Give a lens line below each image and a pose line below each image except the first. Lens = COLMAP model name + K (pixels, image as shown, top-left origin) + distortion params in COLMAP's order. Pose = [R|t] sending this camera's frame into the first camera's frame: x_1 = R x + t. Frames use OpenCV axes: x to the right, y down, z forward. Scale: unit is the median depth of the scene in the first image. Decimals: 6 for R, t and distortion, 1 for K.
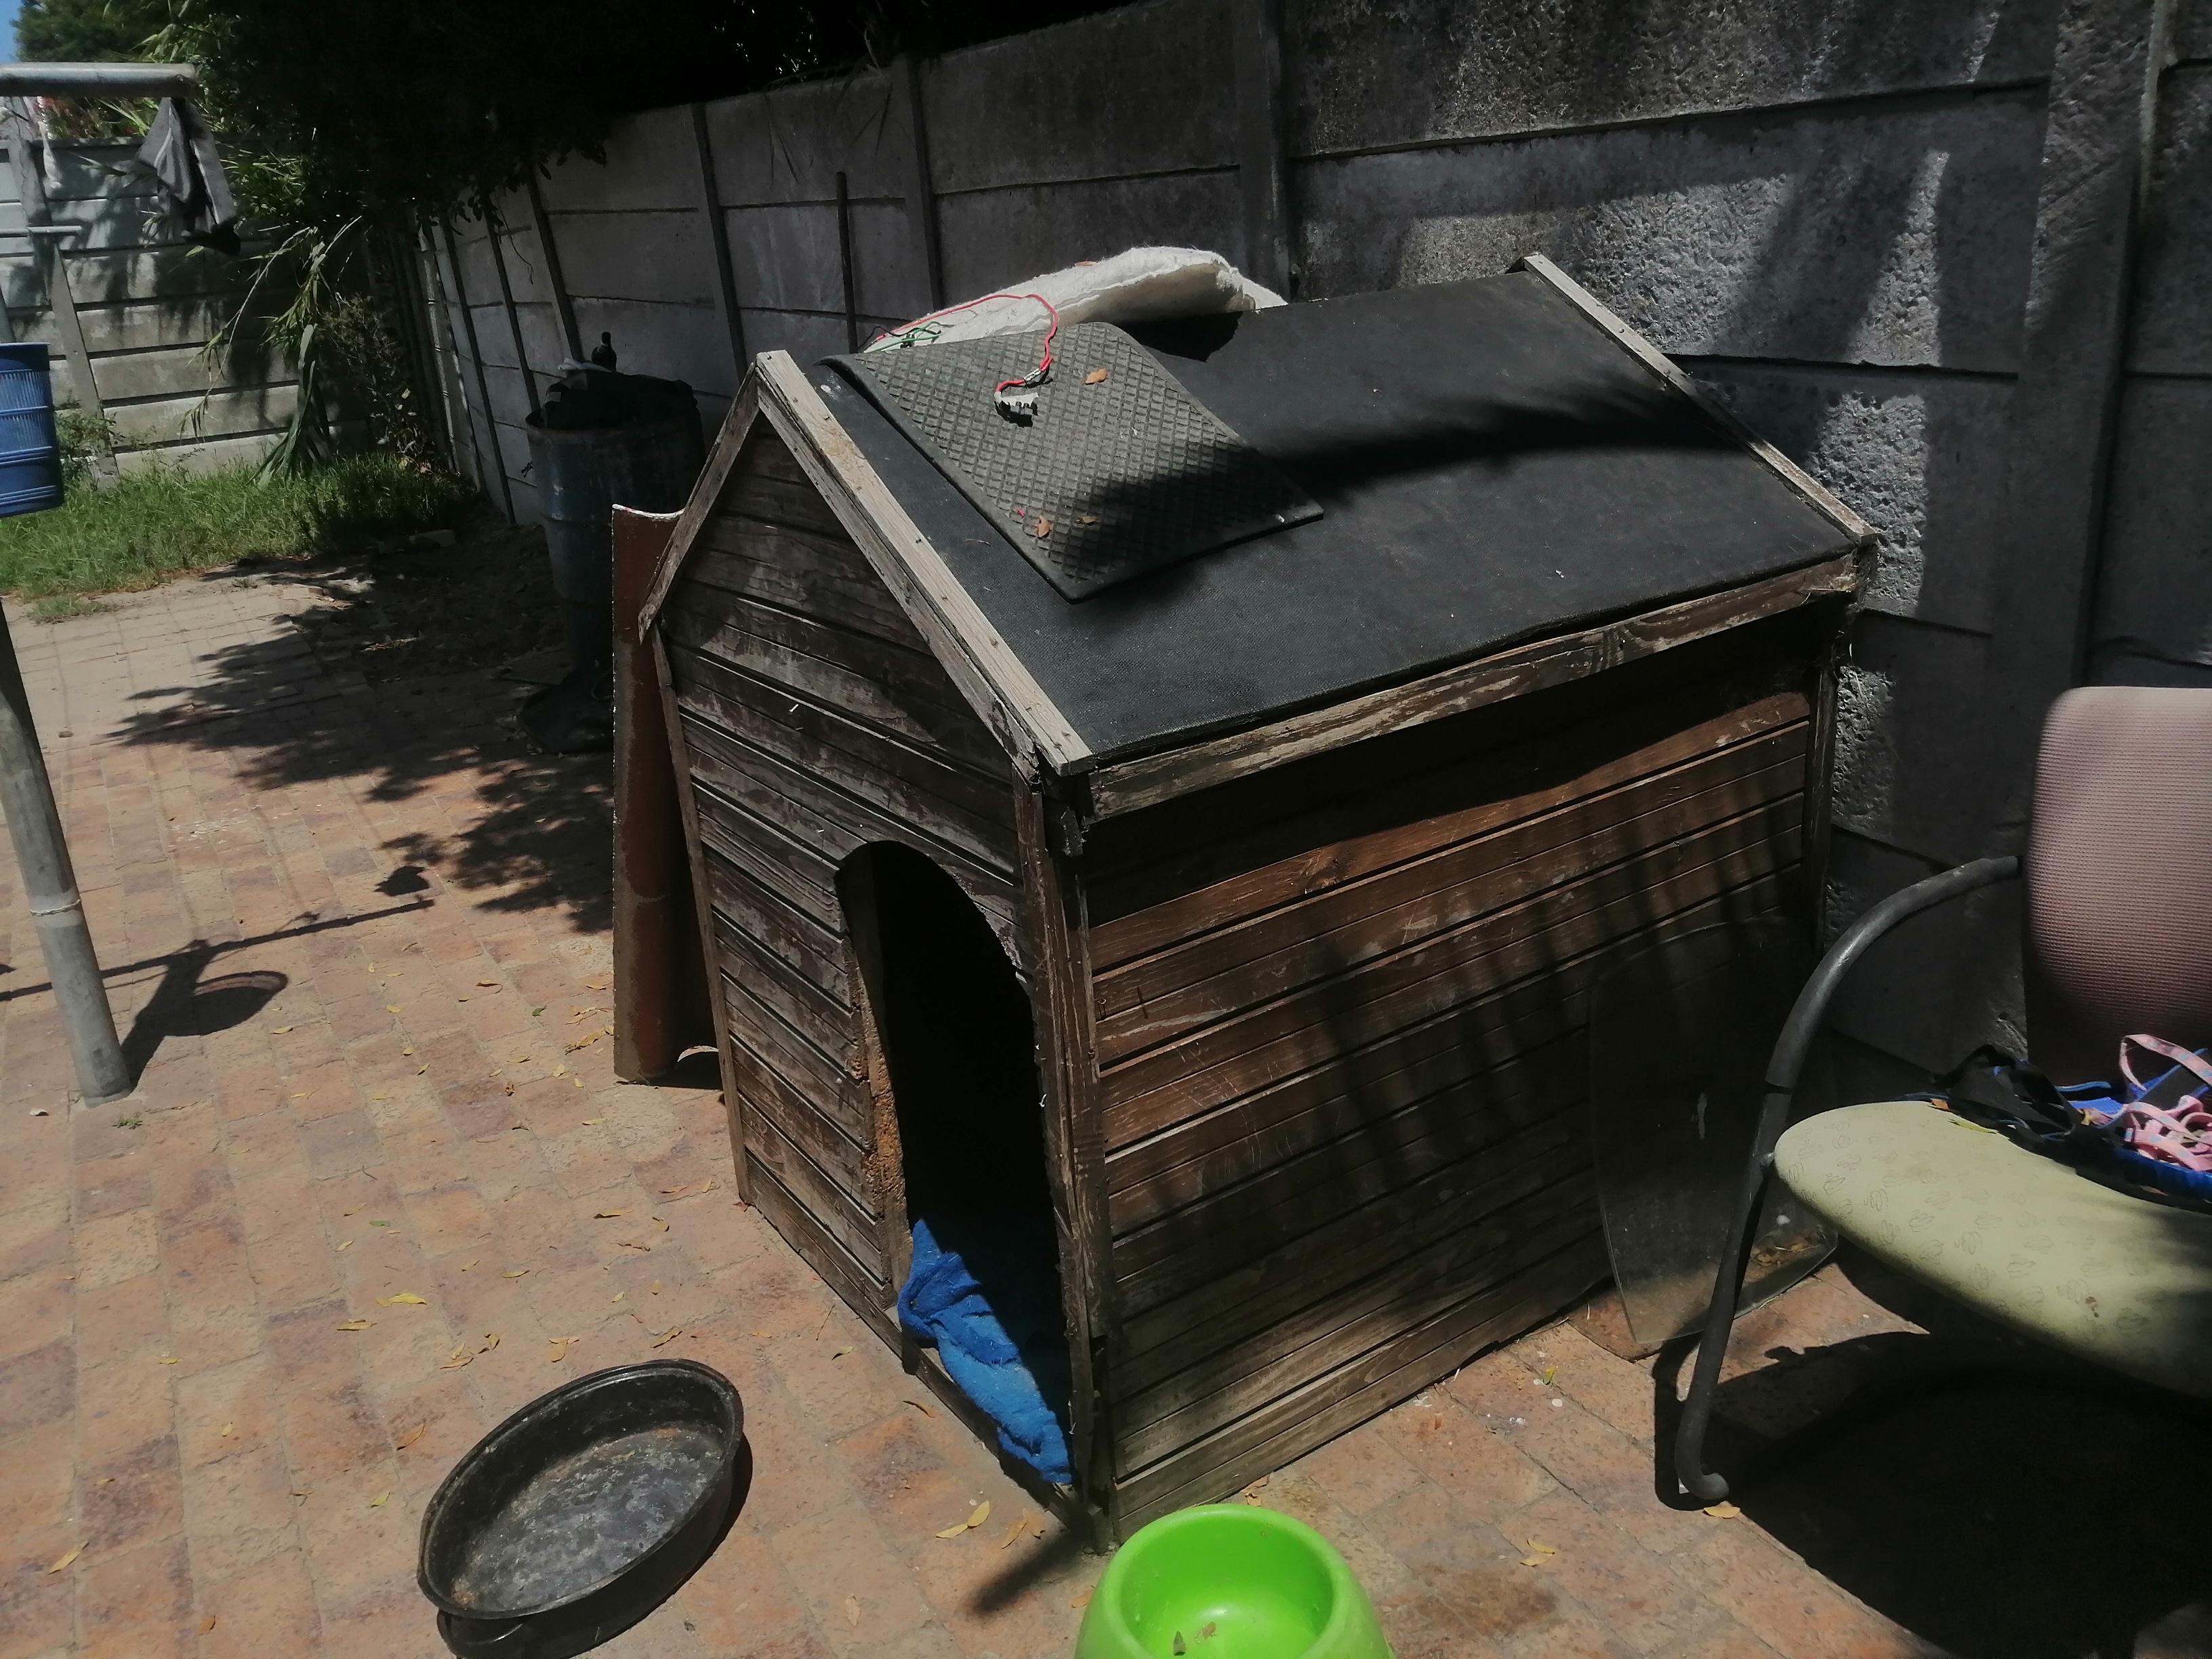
lens RADIAL K [[1709.2, 0, 1098.3], [0, 1709.2, 791.0], [0, 0, 1]] dist [-0.048059, 0.066340]
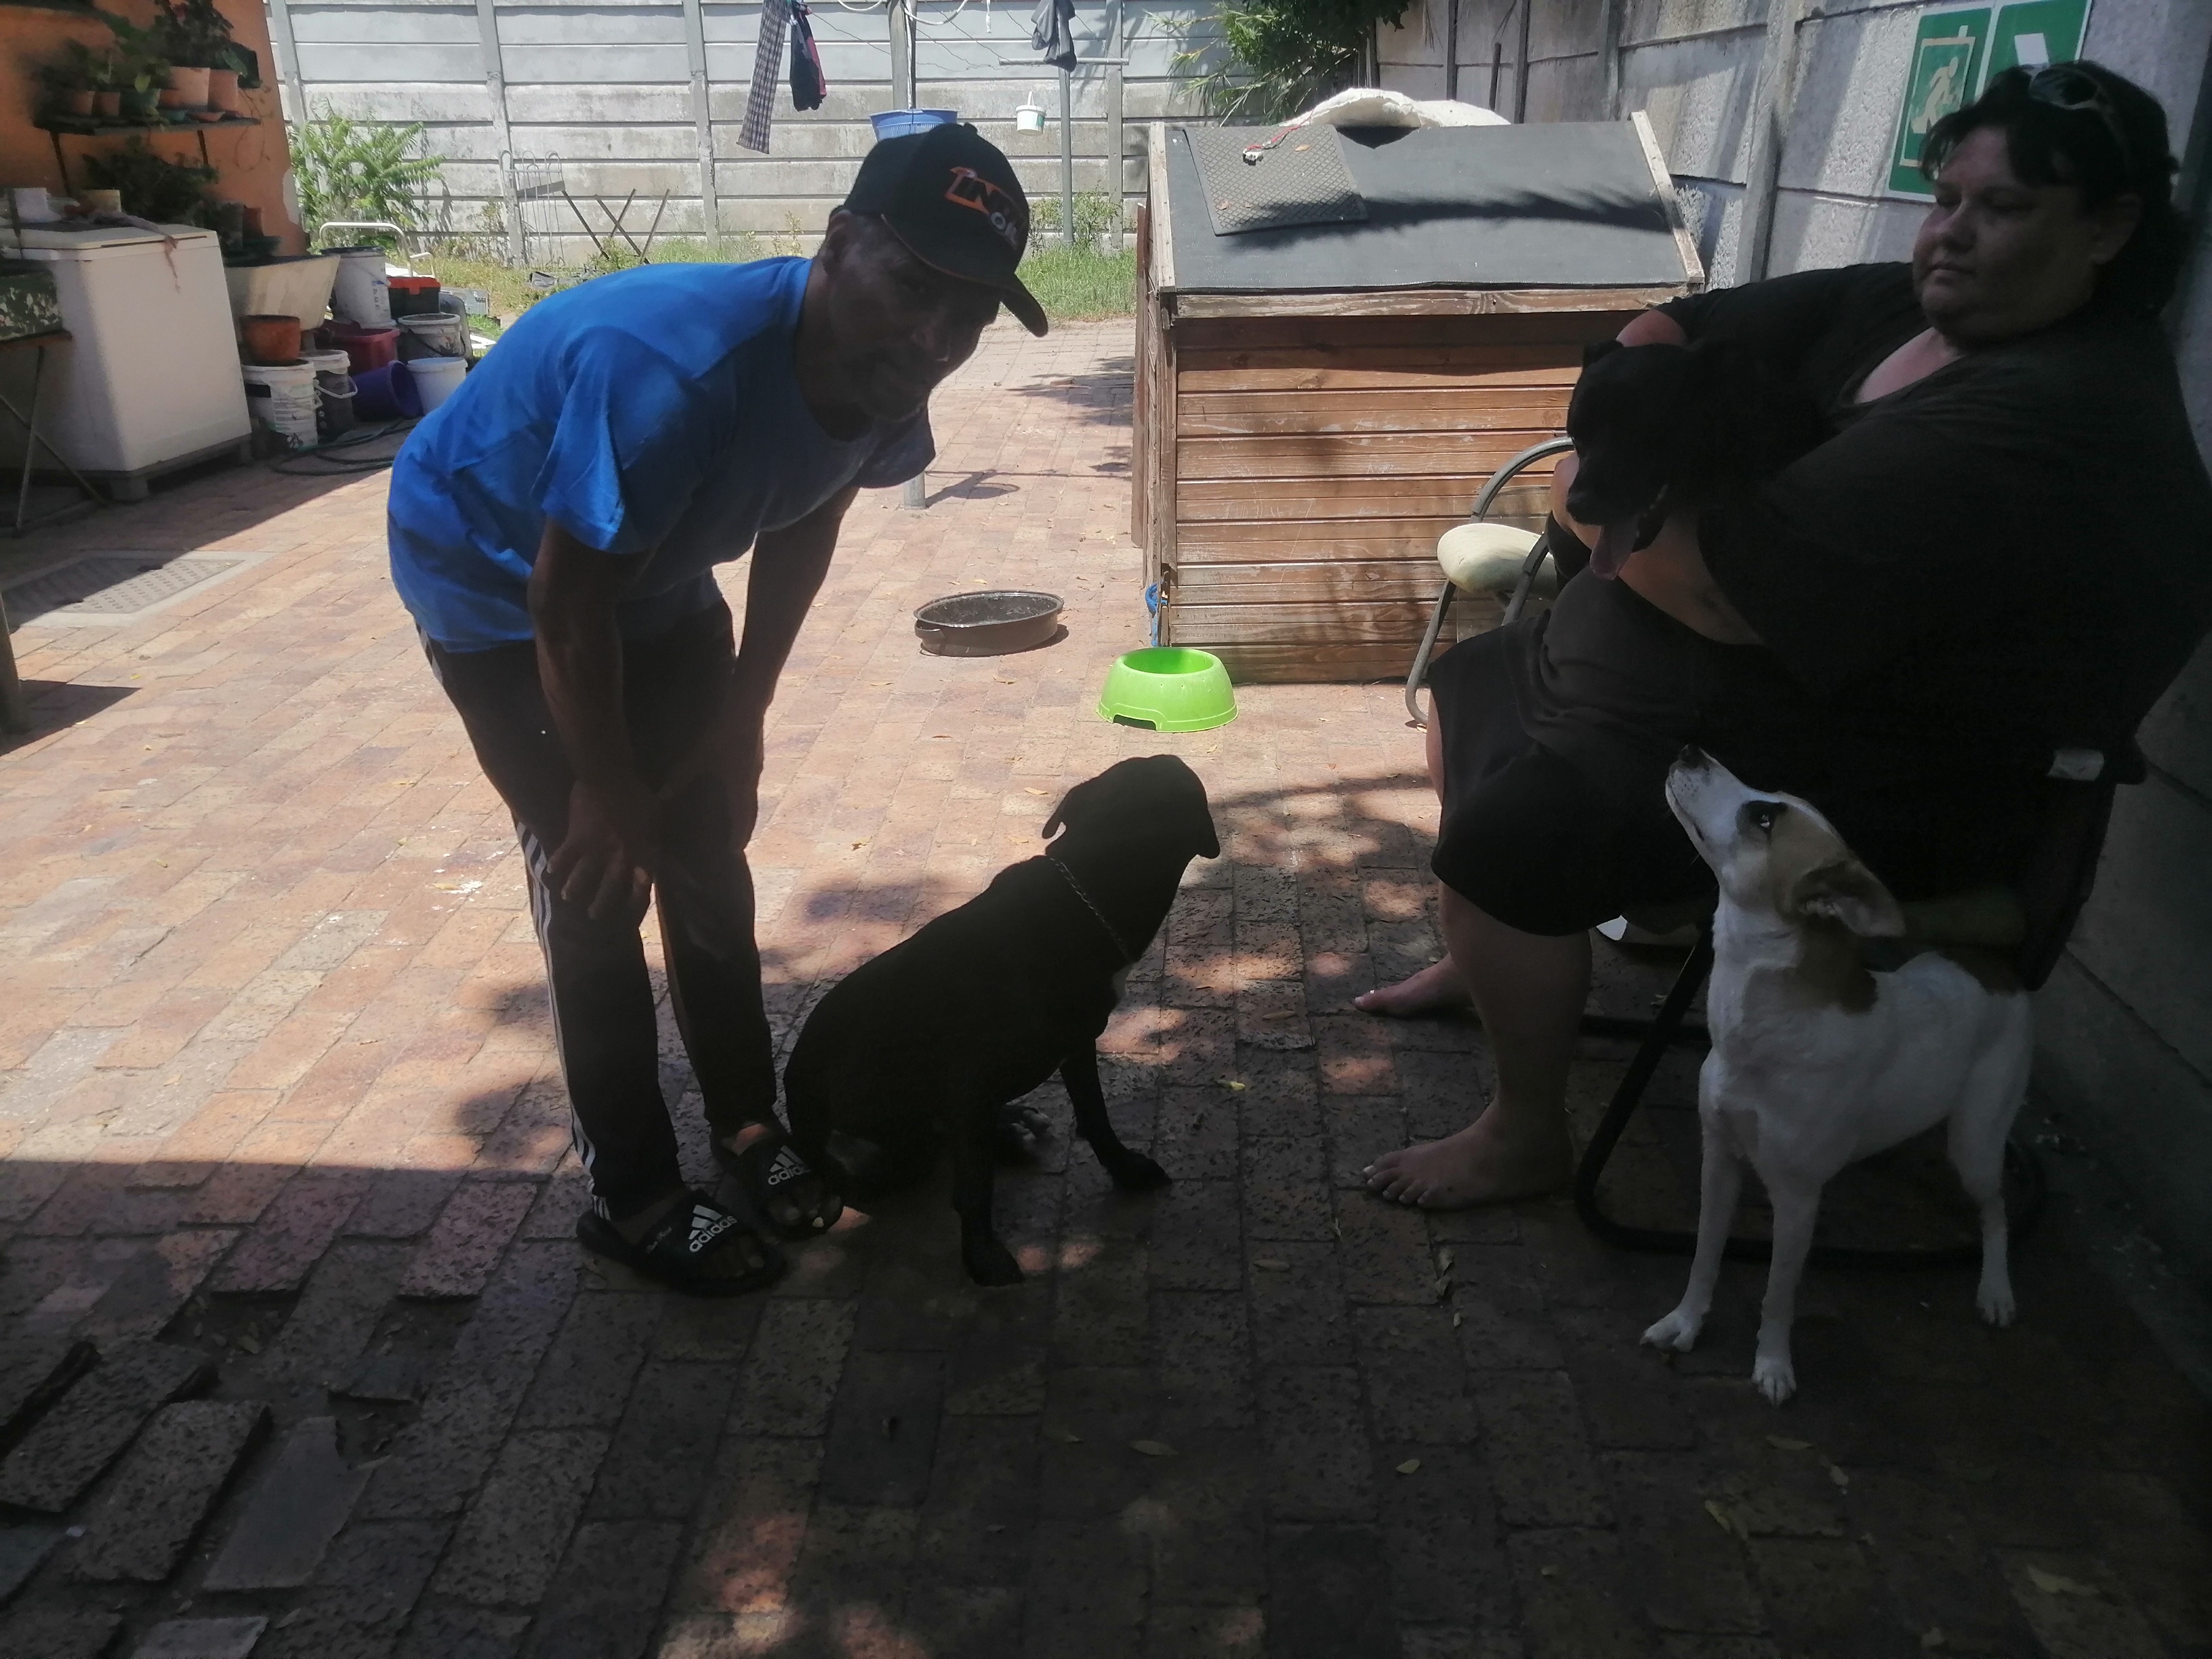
lens RADIAL K [[1709.2, 0, 1098.3], [0, 1709.2, 791.0], [0, 0, 1]] dist [-0.048059, 0.066340]
pose [[0.831596, 0.262592, -0.489380, 1.061625], [-0.227162, 0.964906, 0.131738, 0.313585], [0.506799, 0.001616, 0.862063, -0.964637]]
